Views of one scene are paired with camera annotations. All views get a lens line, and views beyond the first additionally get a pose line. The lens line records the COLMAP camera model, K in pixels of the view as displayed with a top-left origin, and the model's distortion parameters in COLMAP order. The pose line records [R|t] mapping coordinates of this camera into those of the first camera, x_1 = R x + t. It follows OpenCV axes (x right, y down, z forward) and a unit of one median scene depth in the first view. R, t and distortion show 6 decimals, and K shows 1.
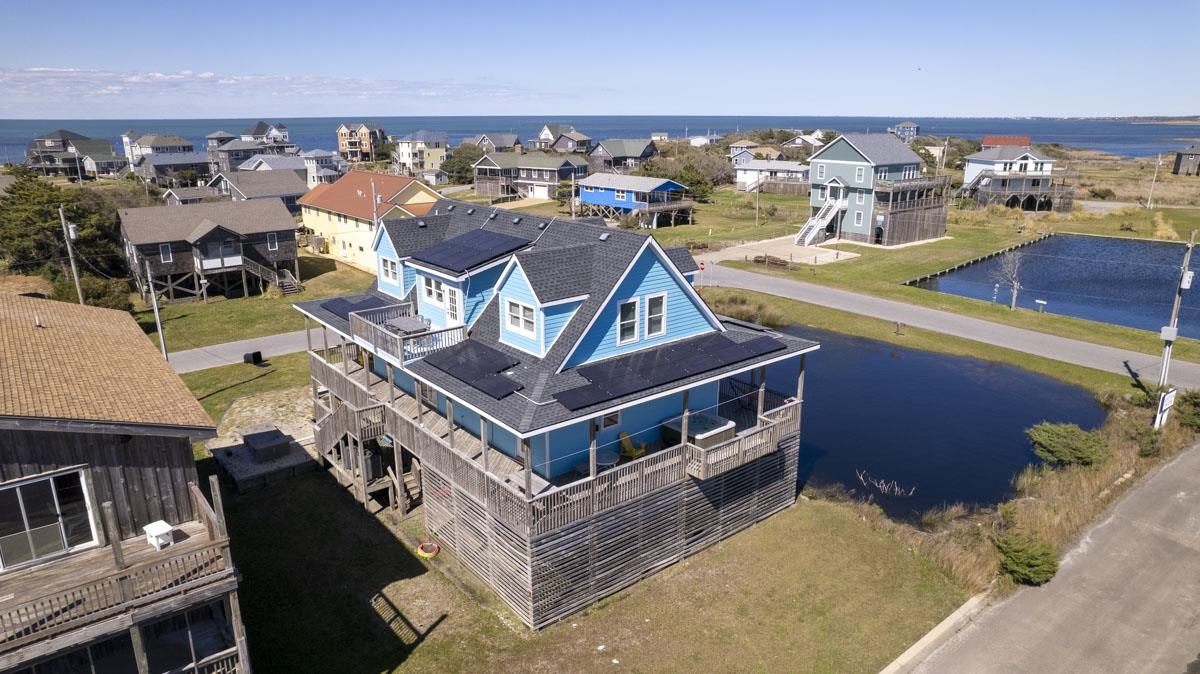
lens RADIAL K [[771.5, 0, 598.2], [0, 771.5, 338.1], [0, 0, 1]] dist [-0.079532, 0.070115]
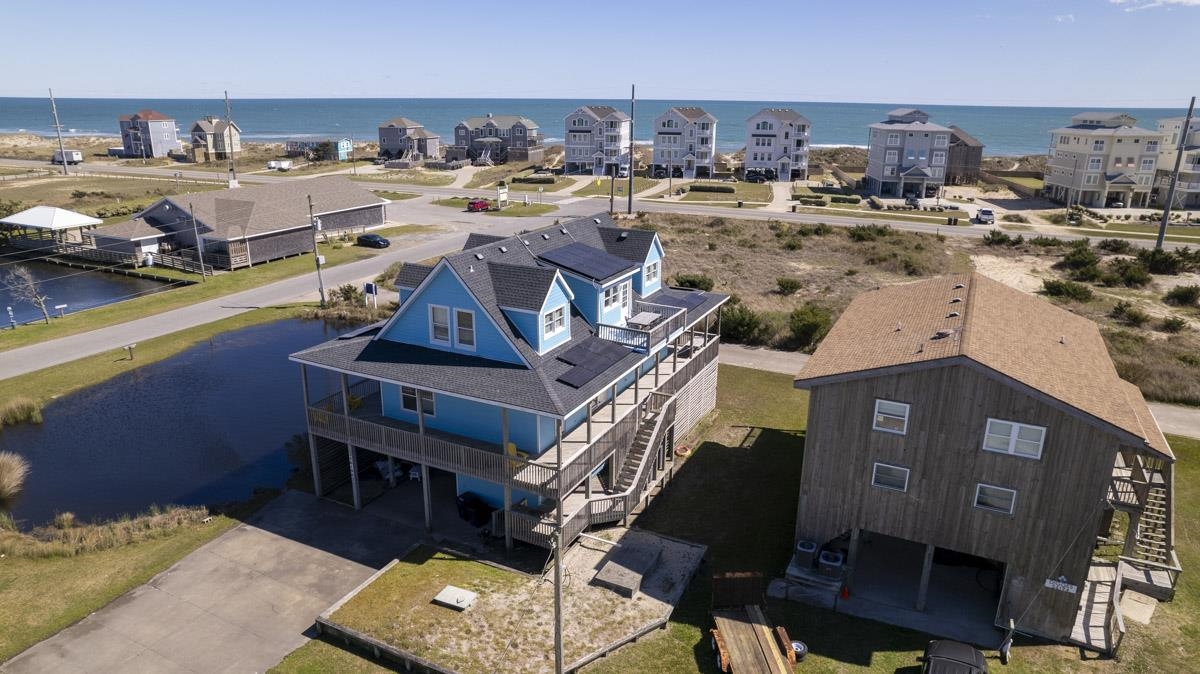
lens RADIAL K [[771.5, 0, 598.2], [0, 771.5, 338.1], [0, 0, 1]] dist [-0.079532, 0.070115]
pose [[-0.415163, -0.277892, 0.866265, -0.770653], [0.248845, 0.881202, 0.401944, -0.301961], [-0.875052, 0.382438, -0.296691, 0.863894]]
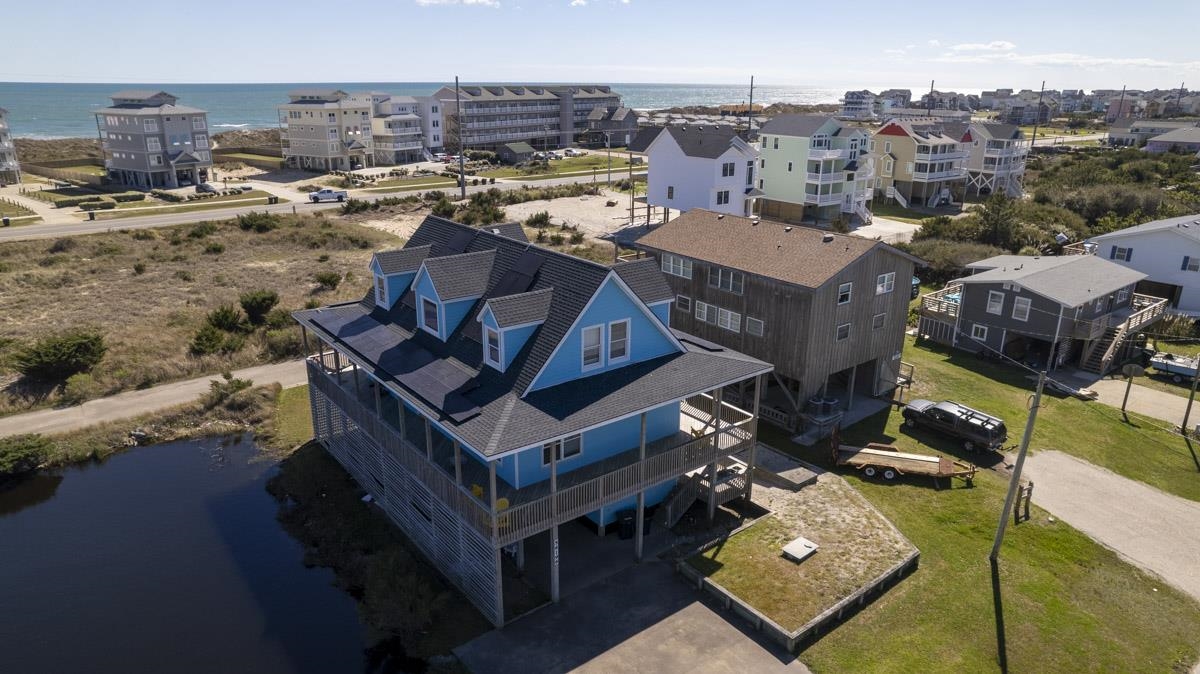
lens RADIAL K [[771.5, 0, 598.2], [0, 771.5, 338.1], [0, 0, 1]] dist [-0.079532, 0.070115]
pose [[-0.999812, -0.013029, 0.014369, -0.150511], [-0.002417, 0.818689, 0.574232, -0.427131], [-0.019245, 0.574089, -0.818566, 1.265257]]
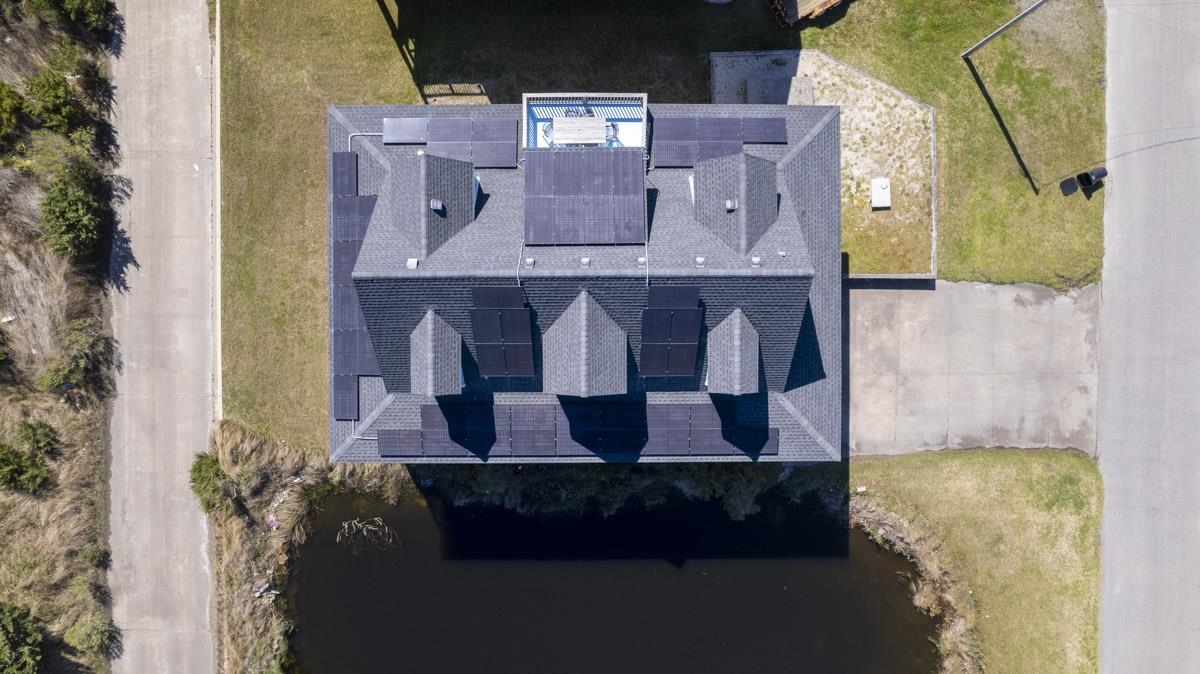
lens RADIAL K [[771.5, 0, 598.2], [0, 771.5, 338.1], [0, 0, 1]] dist [-0.079532, 0.070115]
pose [[-0.624488, 0.781009, 0.006262, -0.034200], [-0.230887, -0.192262, 0.953796, -0.597954], [0.746127, 0.594188, 0.300390, 0.525921]]
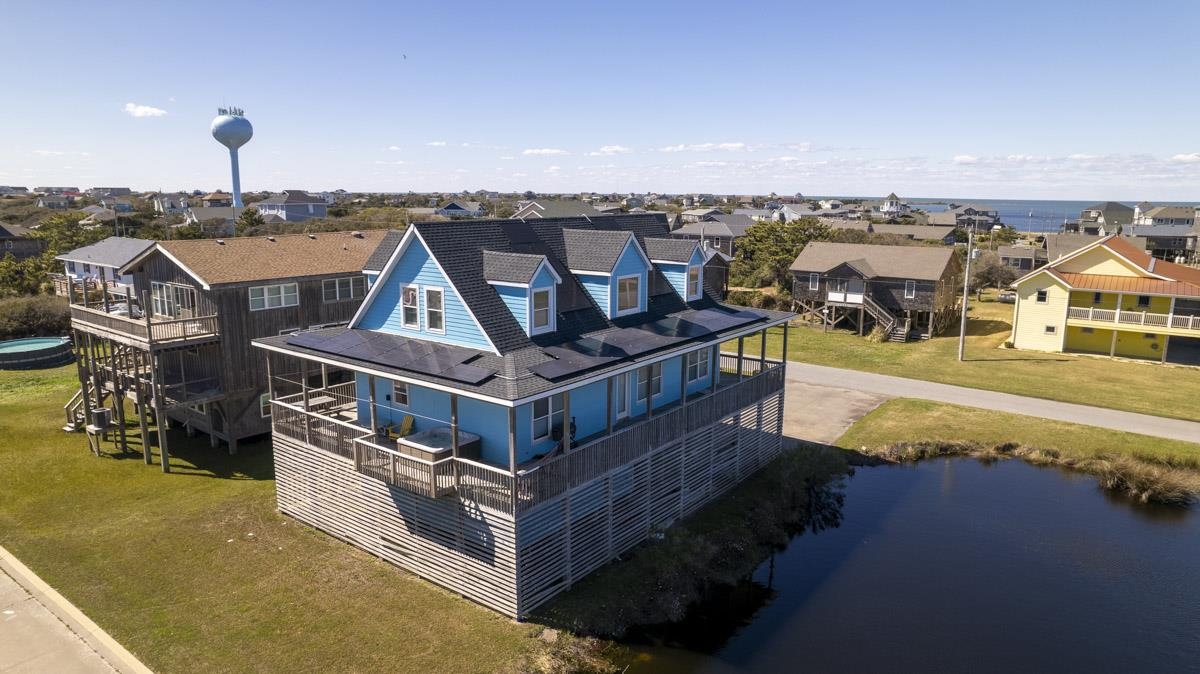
lens RADIAL K [[771.5, 0, 598.2], [0, 771.5, 338.1], [0, 0, 1]] dist [-0.079532, 0.070115]
pose [[0.240351, 0.182794, -0.953319, 0.597475], [-0.280222, 0.953361, 0.112153, -0.091994], [0.929358, 0.240185, 0.280364, 0.525923]]
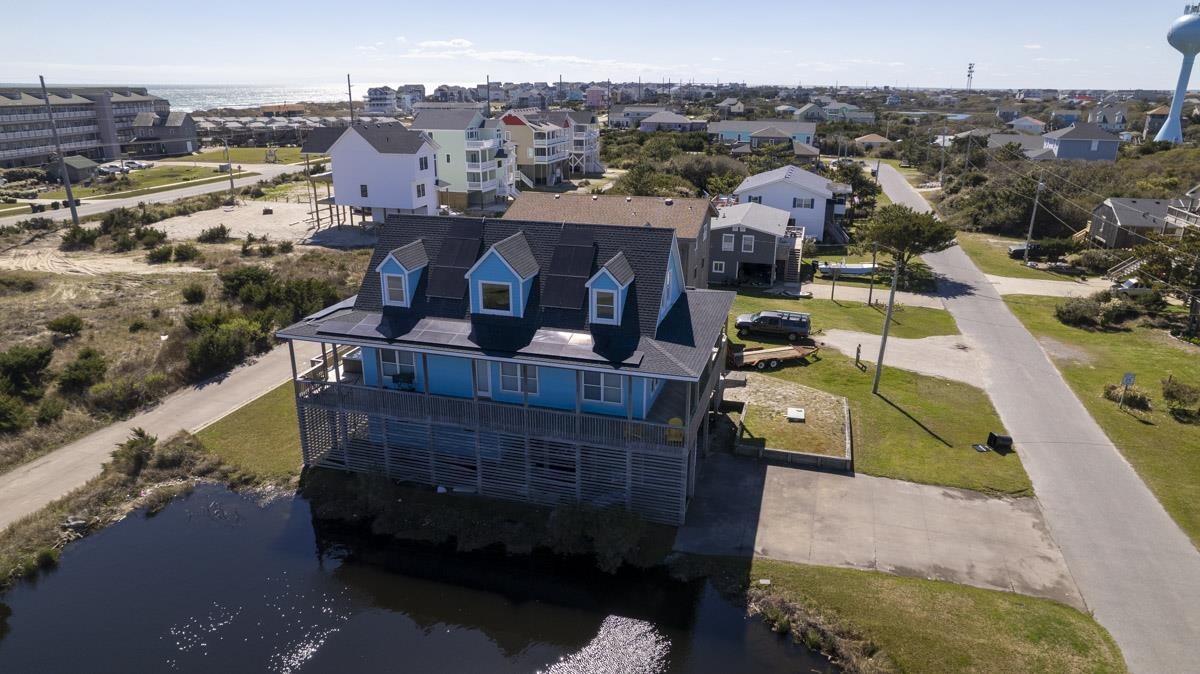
lens RADIAL K [[771.5, 0, 598.2], [0, 771.5, 338.1], [0, 0, 1]] dist [-0.079532, 0.070115]
pose [[-0.818424, 0.177828, -0.546405, 0.325178], [-0.168834, 0.834516, 0.524479, -0.421761], [0.549251, 0.521498, -0.652965, 1.253299]]
